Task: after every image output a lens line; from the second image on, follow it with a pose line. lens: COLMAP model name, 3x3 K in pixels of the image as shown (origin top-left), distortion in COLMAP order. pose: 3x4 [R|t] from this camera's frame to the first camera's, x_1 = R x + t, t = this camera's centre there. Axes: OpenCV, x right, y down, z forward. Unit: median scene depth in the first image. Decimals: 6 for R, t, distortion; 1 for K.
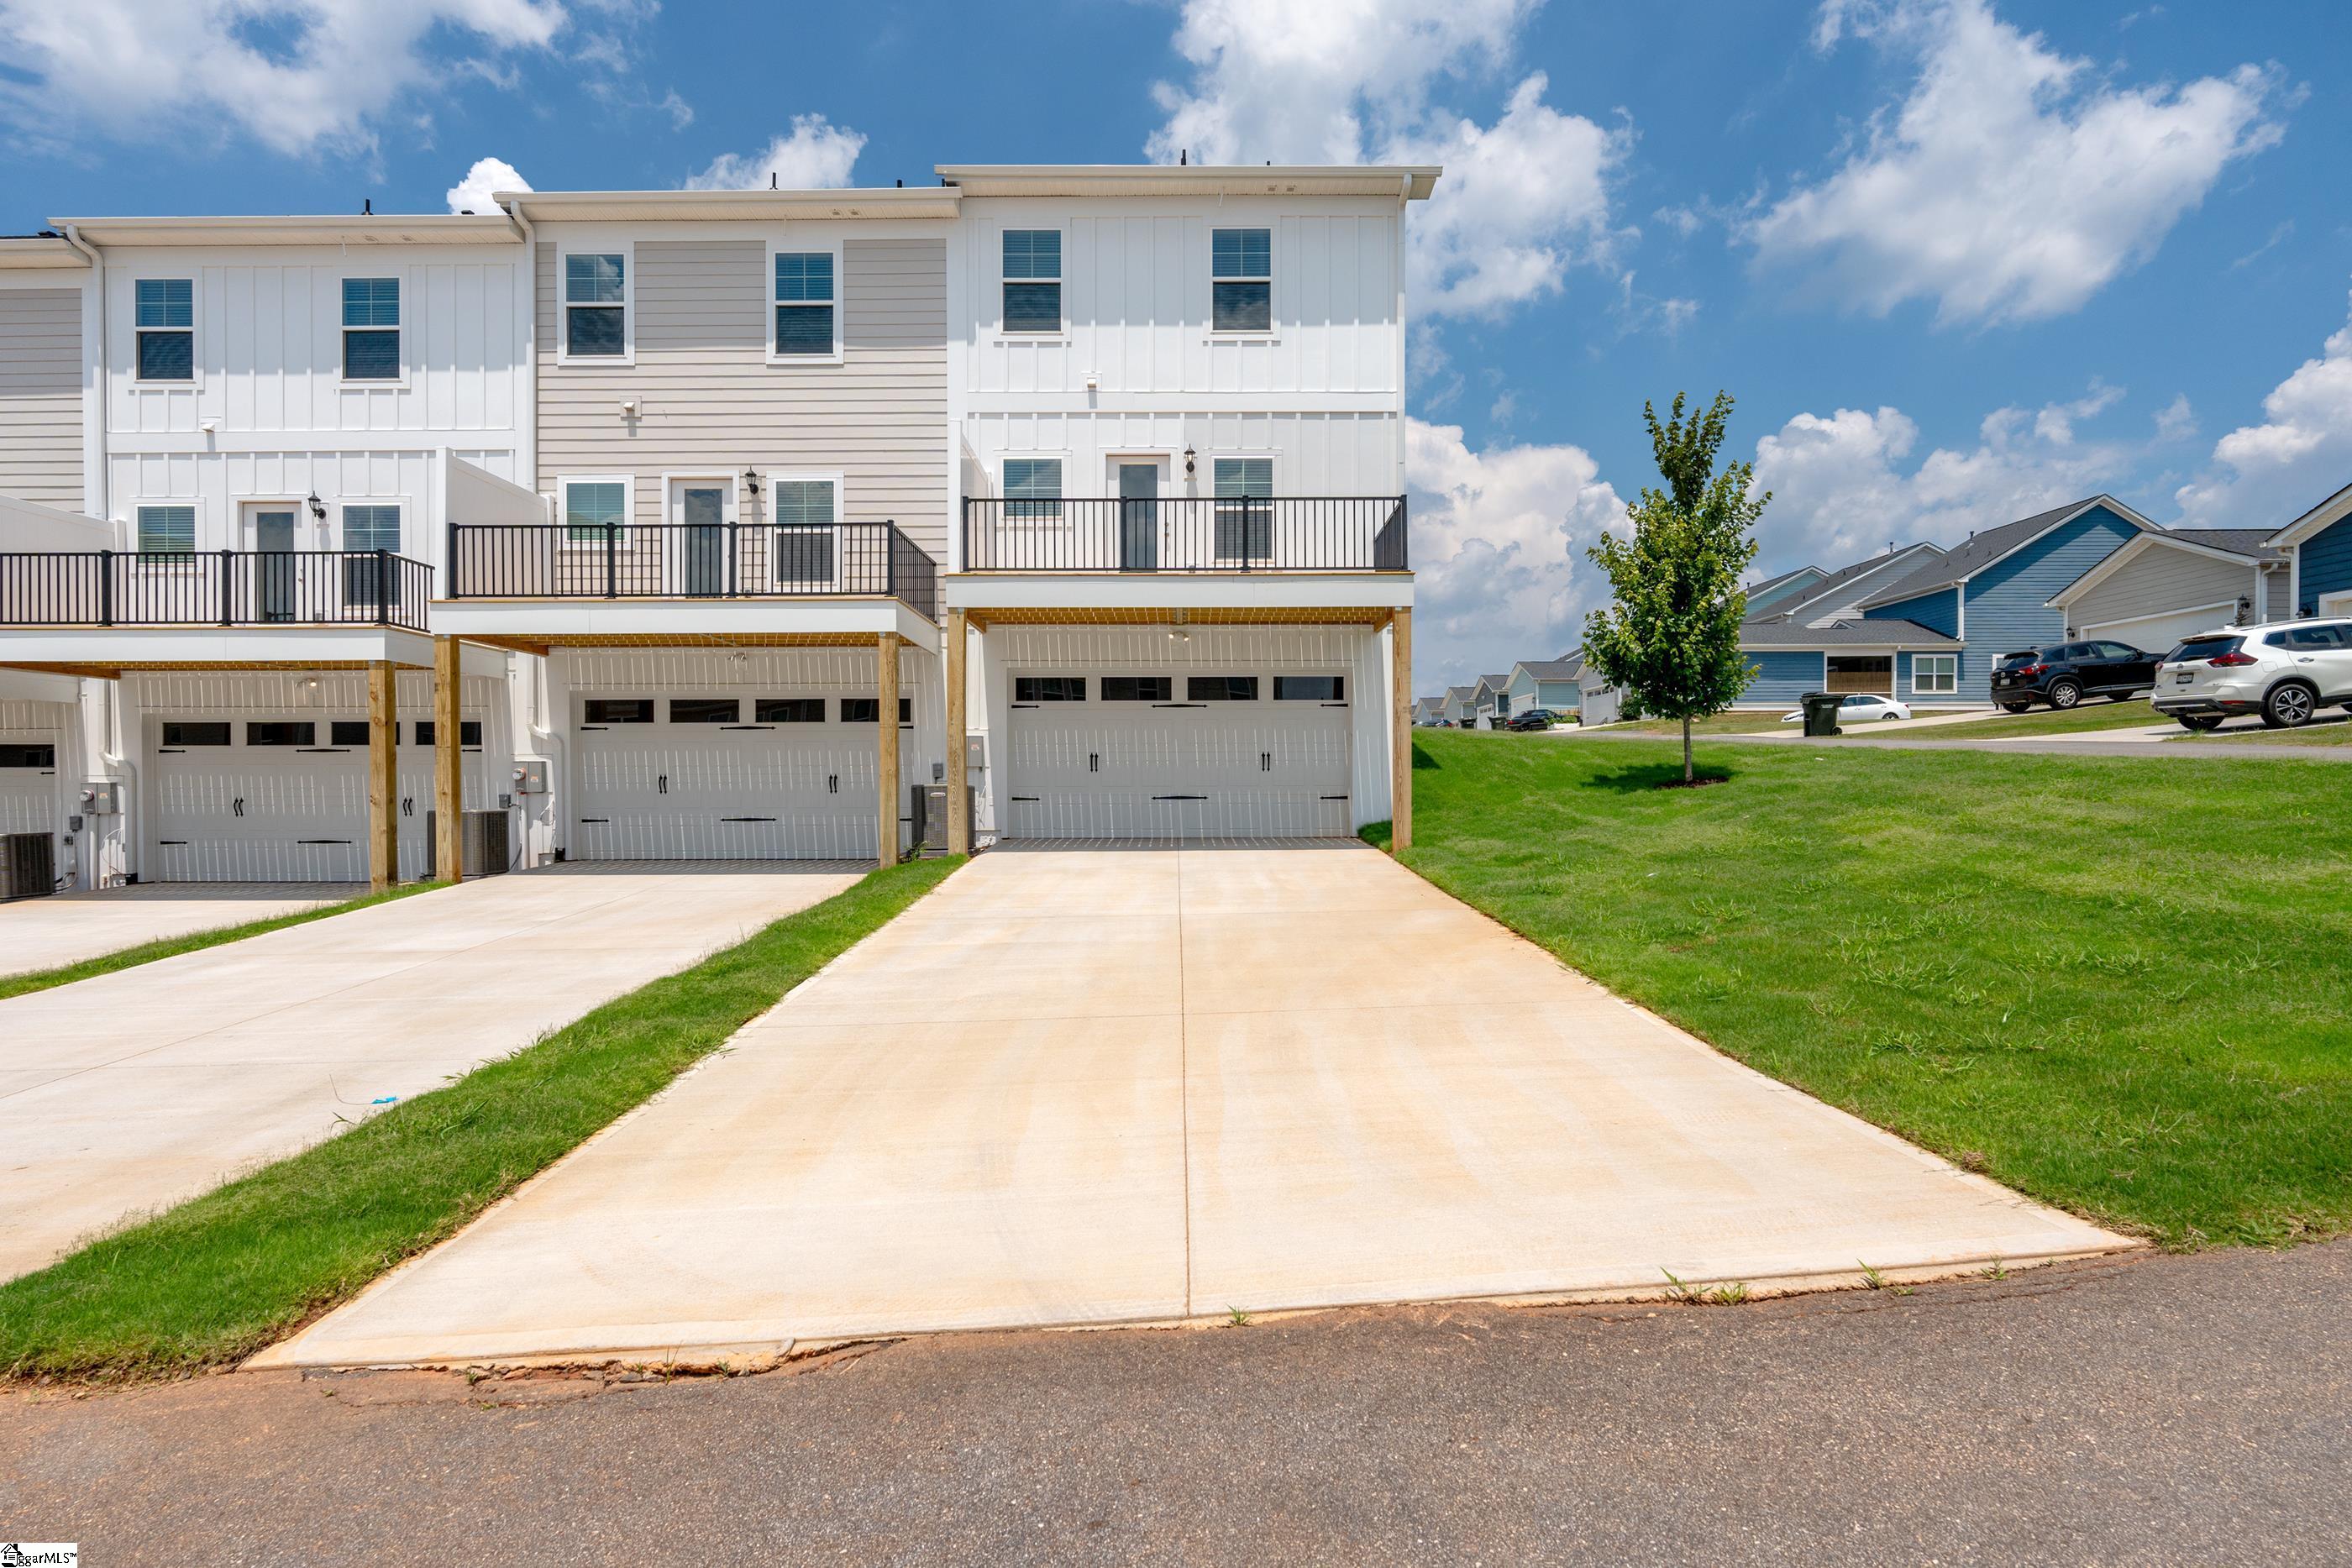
lens RADIAL K [[1142.7, 0, 1176.0], [0, 1142.7, 784.0], [0, 0, 1]] dist [-0.006080, 0.000058]
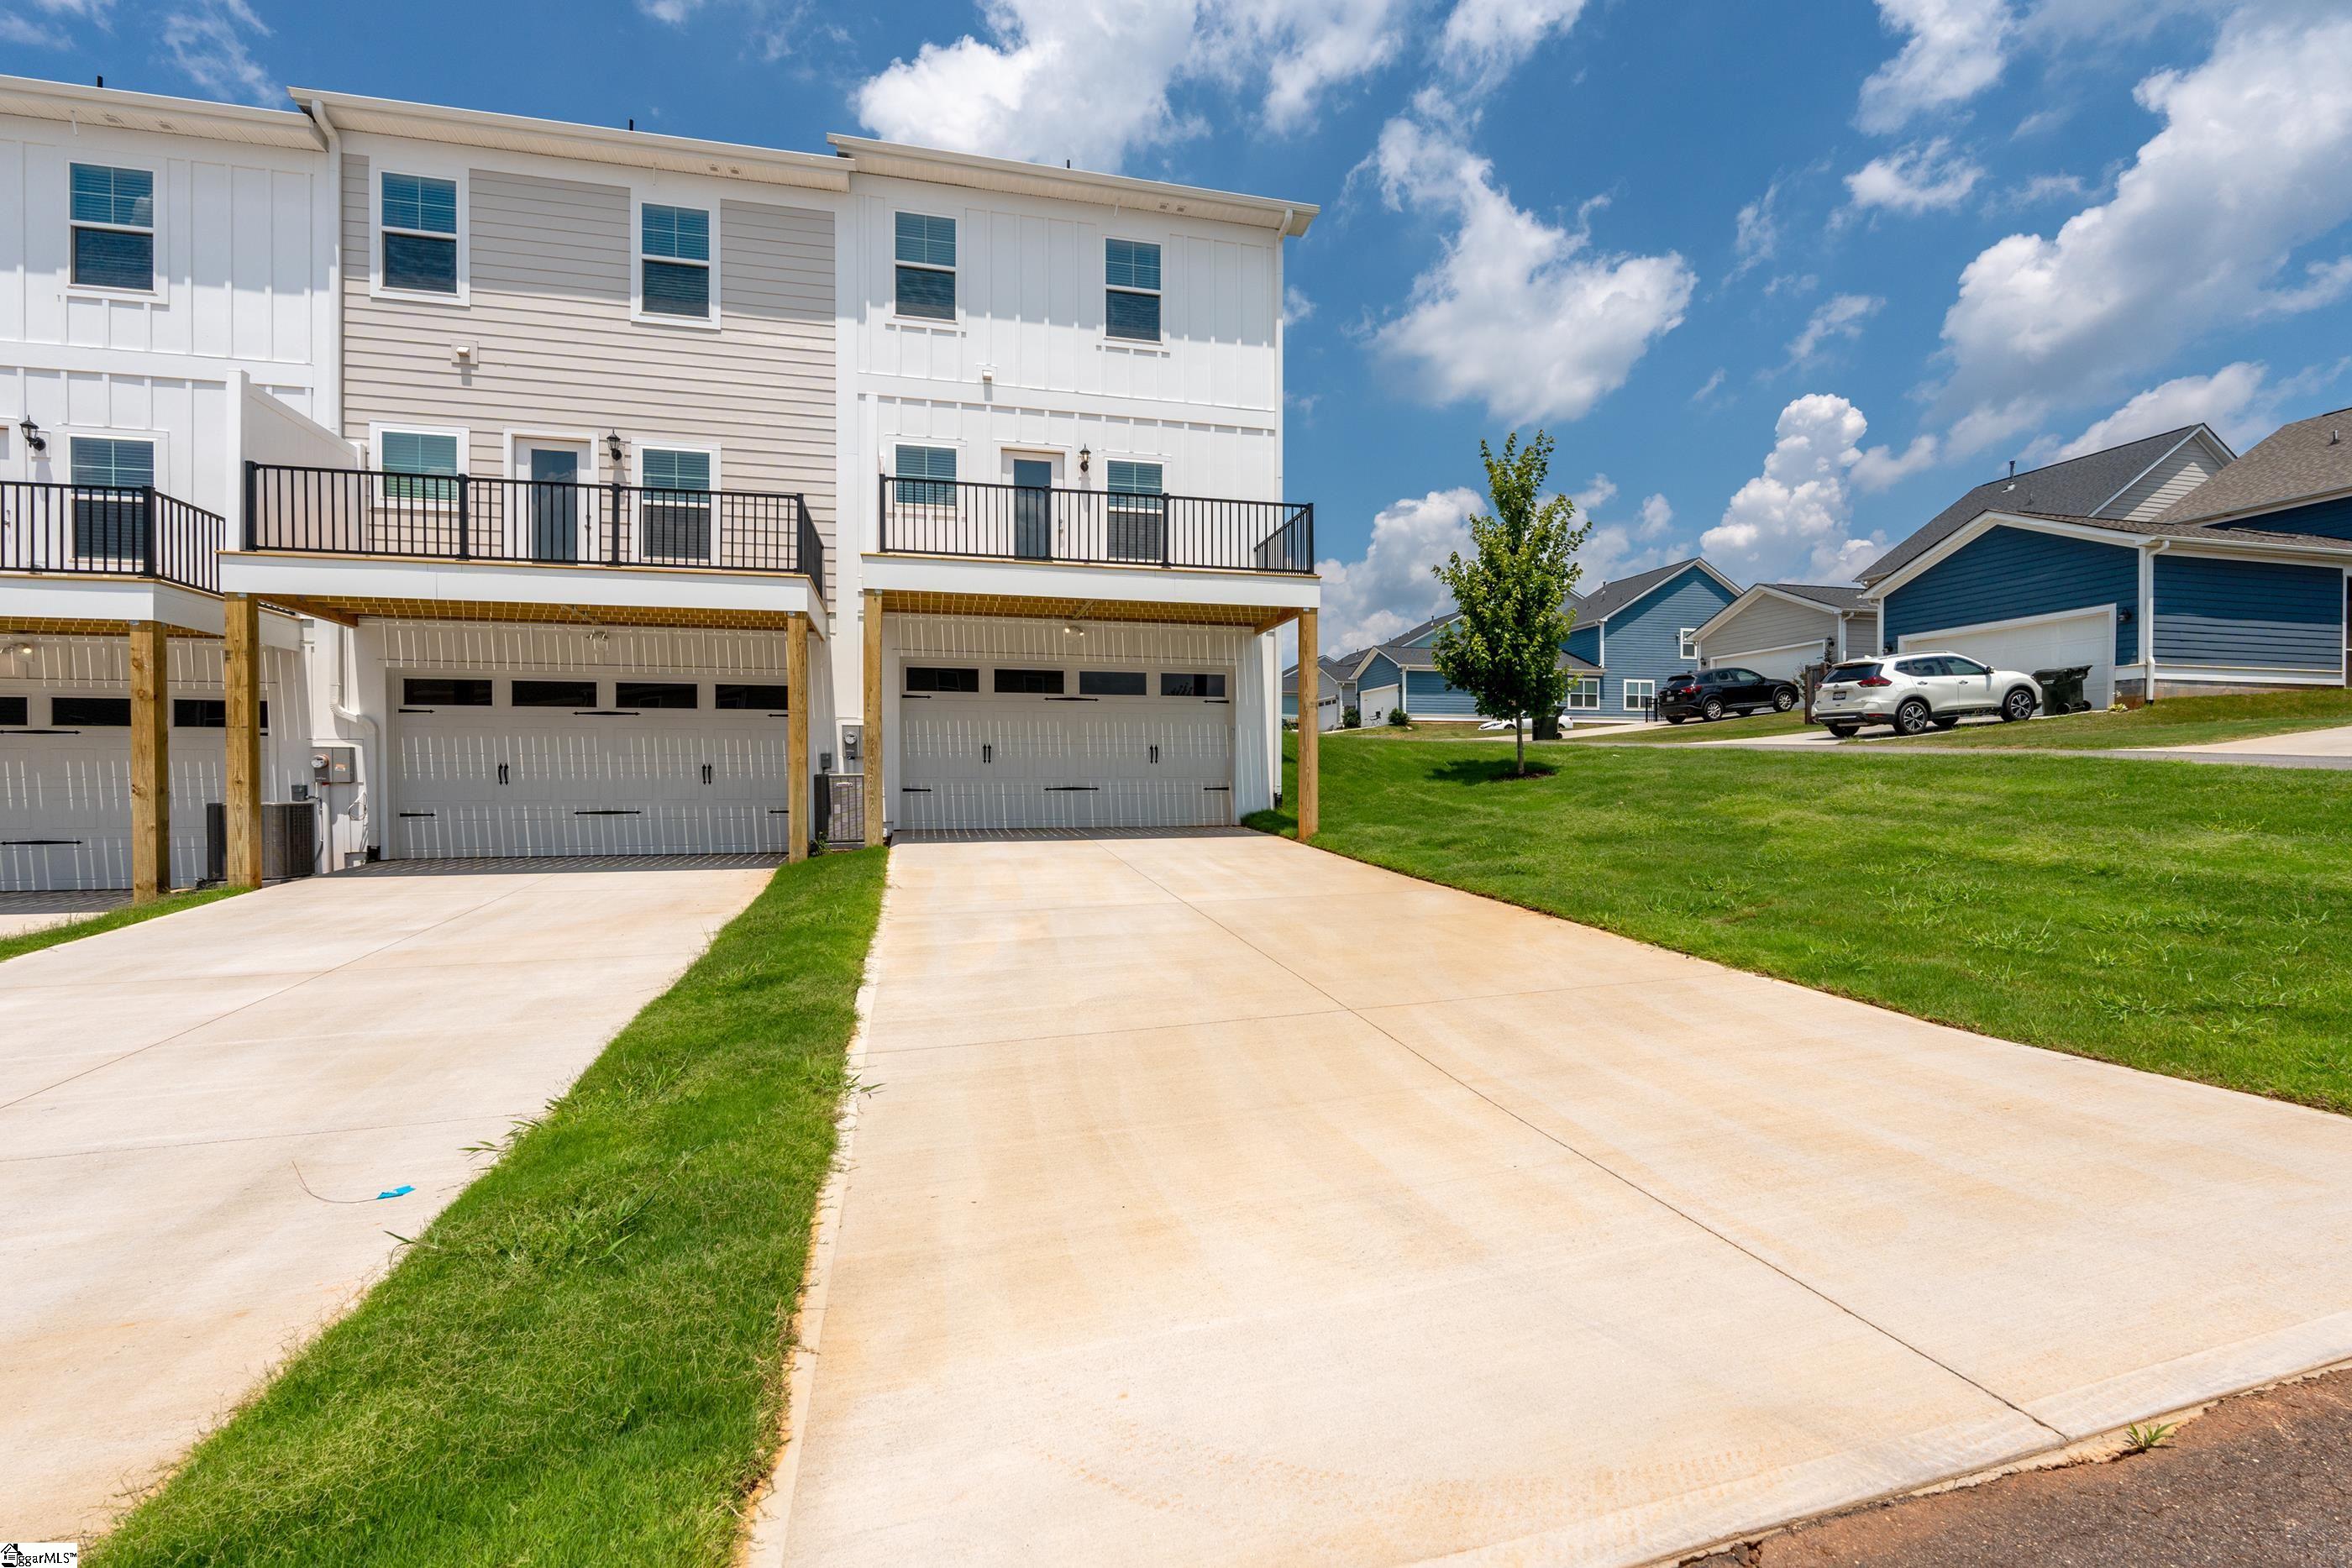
lens RADIAL K [[1019.8, 0, 1176.0], [0, 1019.8, 784.0], [0, 0, 1]] dist [-0.007306, 0.000439]
pose [[0.970175, 0.000927, 0.242406, -0.129329], [-0.001091, 0.999999, 0.000543, 0.007168], [-0.242405, -0.000791, 0.970175, 0.091537]]
